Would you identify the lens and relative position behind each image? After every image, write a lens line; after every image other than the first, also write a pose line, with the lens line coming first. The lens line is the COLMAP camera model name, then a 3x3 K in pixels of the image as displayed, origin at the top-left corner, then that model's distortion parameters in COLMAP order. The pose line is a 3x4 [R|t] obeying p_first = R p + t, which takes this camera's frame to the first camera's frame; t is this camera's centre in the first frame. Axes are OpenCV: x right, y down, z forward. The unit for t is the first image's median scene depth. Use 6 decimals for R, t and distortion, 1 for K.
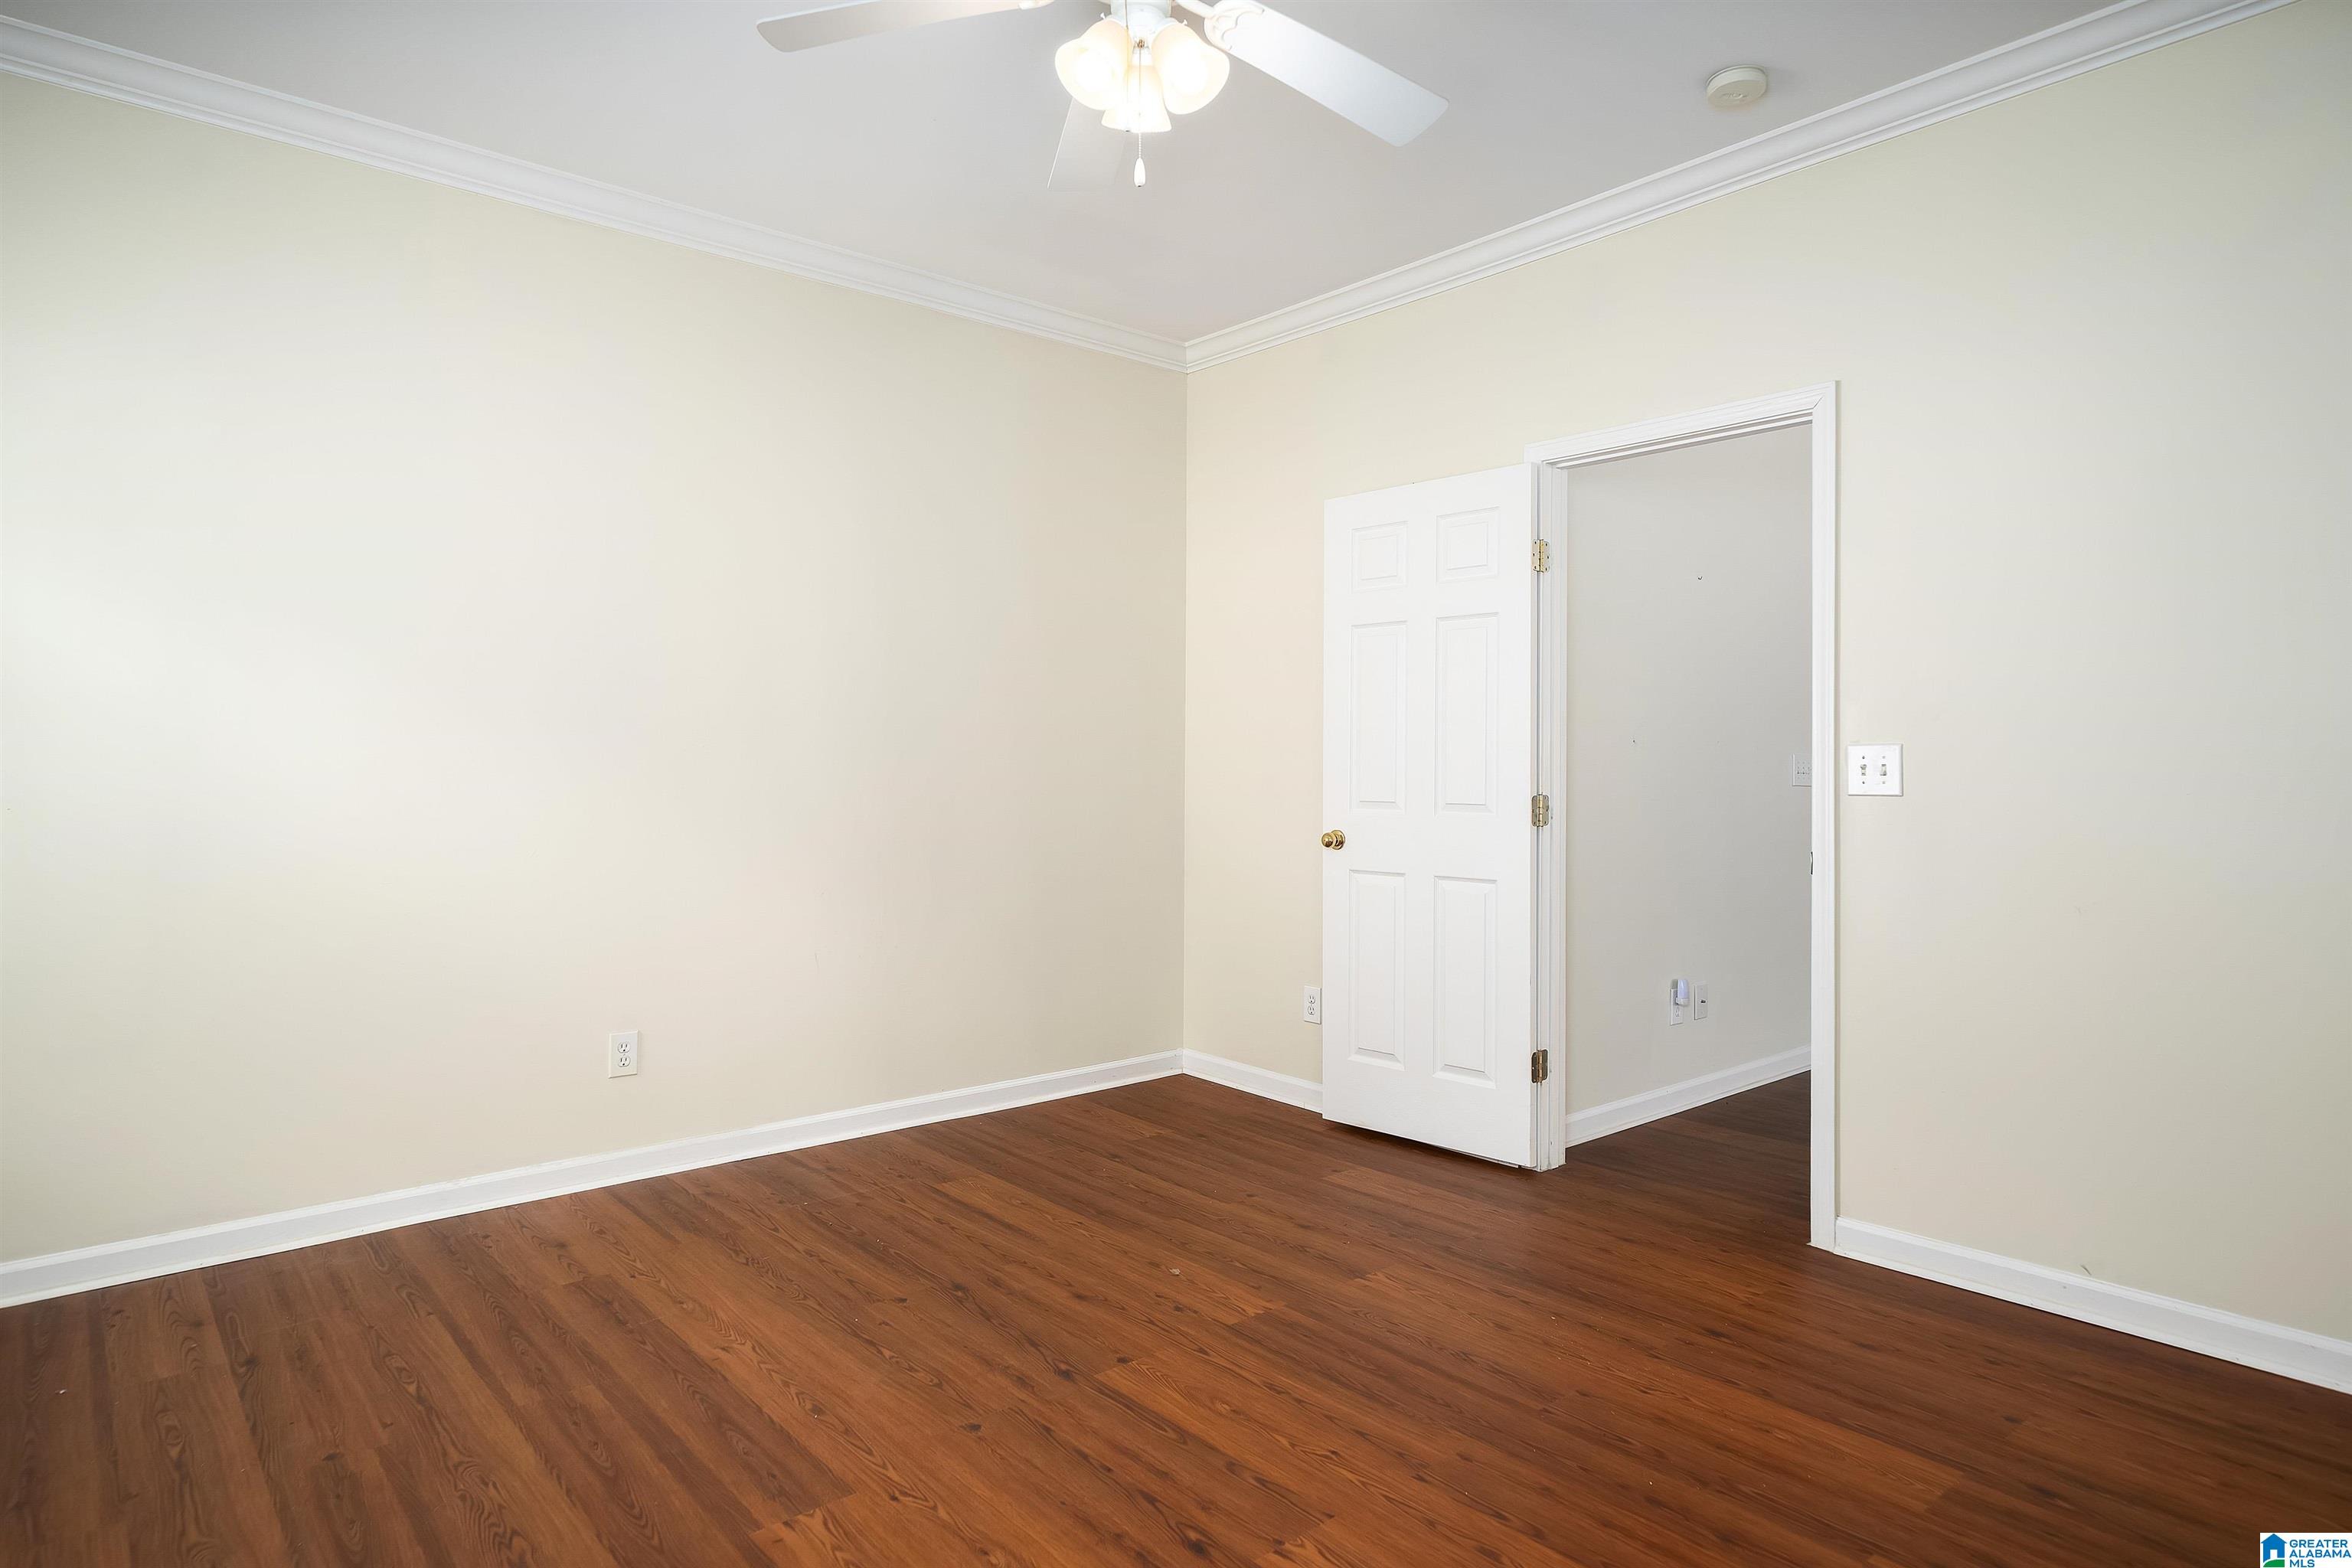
lens RADIAL K [[1342.1, 0, 1175.3], [0, 1342.1, 778.0], [0, 0, 1]] dist [-0.000905, -0.000031]
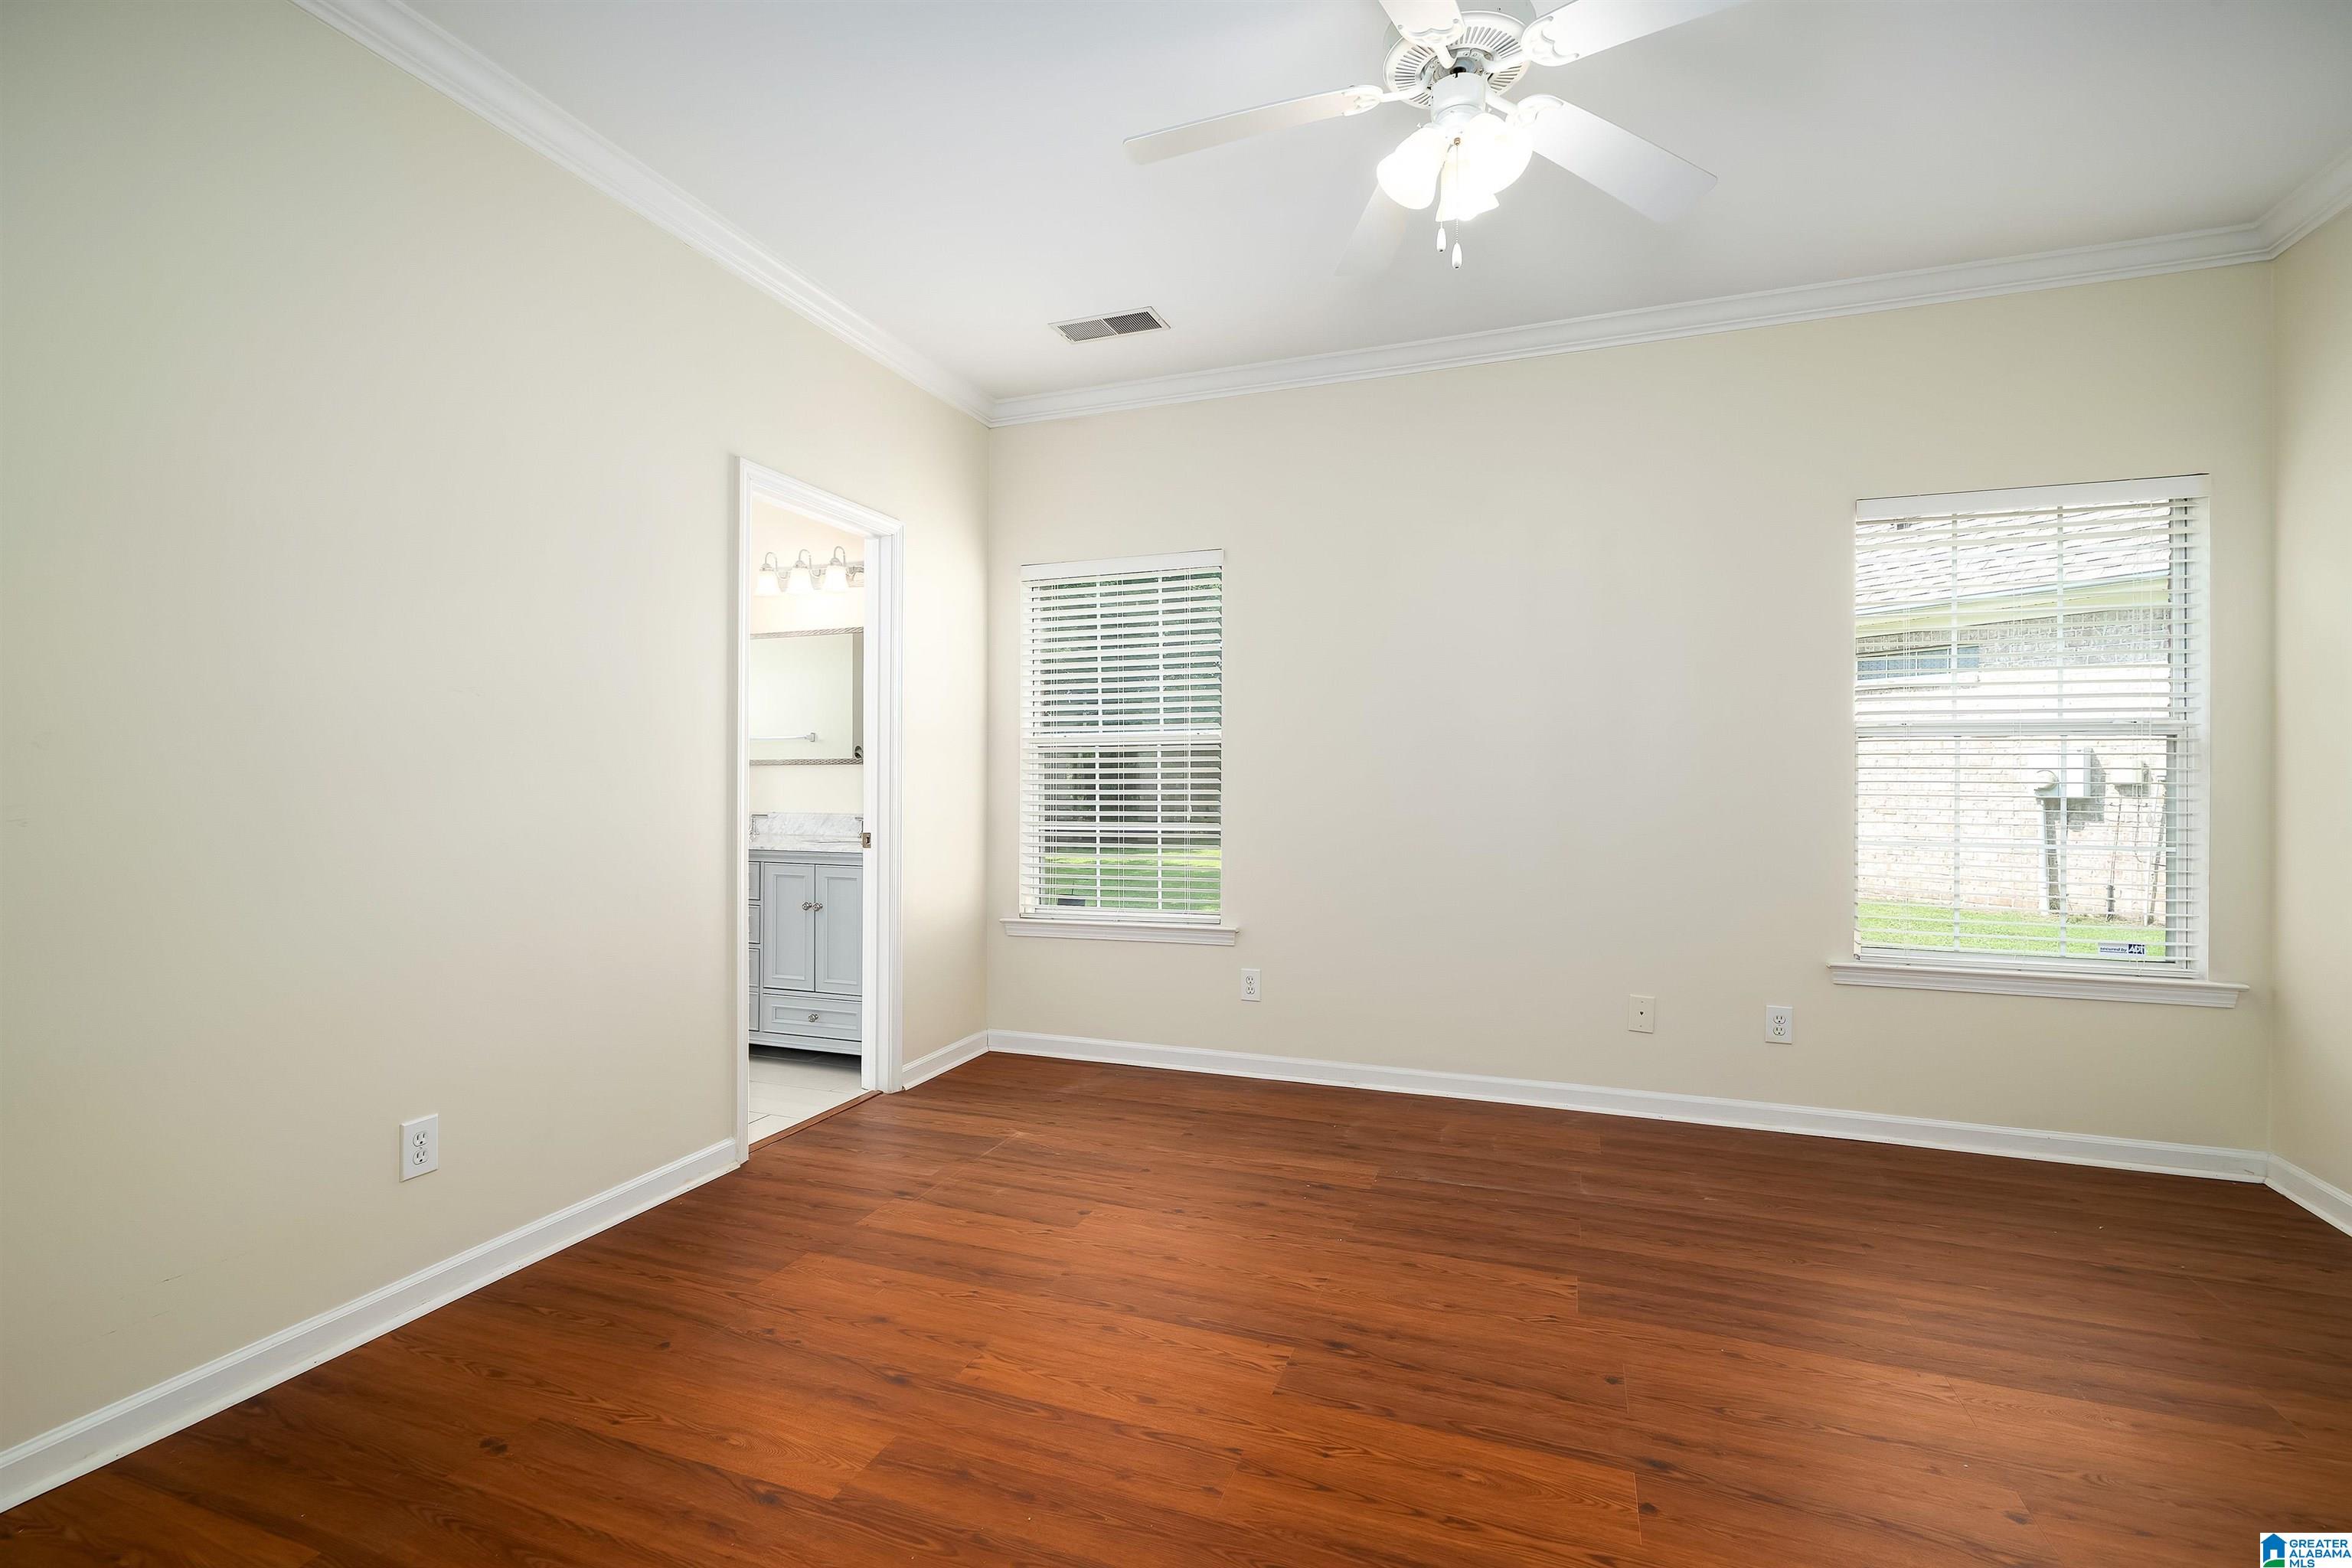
lens RADIAL K [[1085.9, 0, 1175.9], [0, 1085.9, 782.4], [0, 0, 1]] dist [0.000122, 0.000010]
pose [[-0.879489, -0.003789, -0.475905, 0.612161], [-0.007526, 0.999954, 0.005947, -0.008464], [0.475860, 0.008812, -0.879477, 1.670057]]
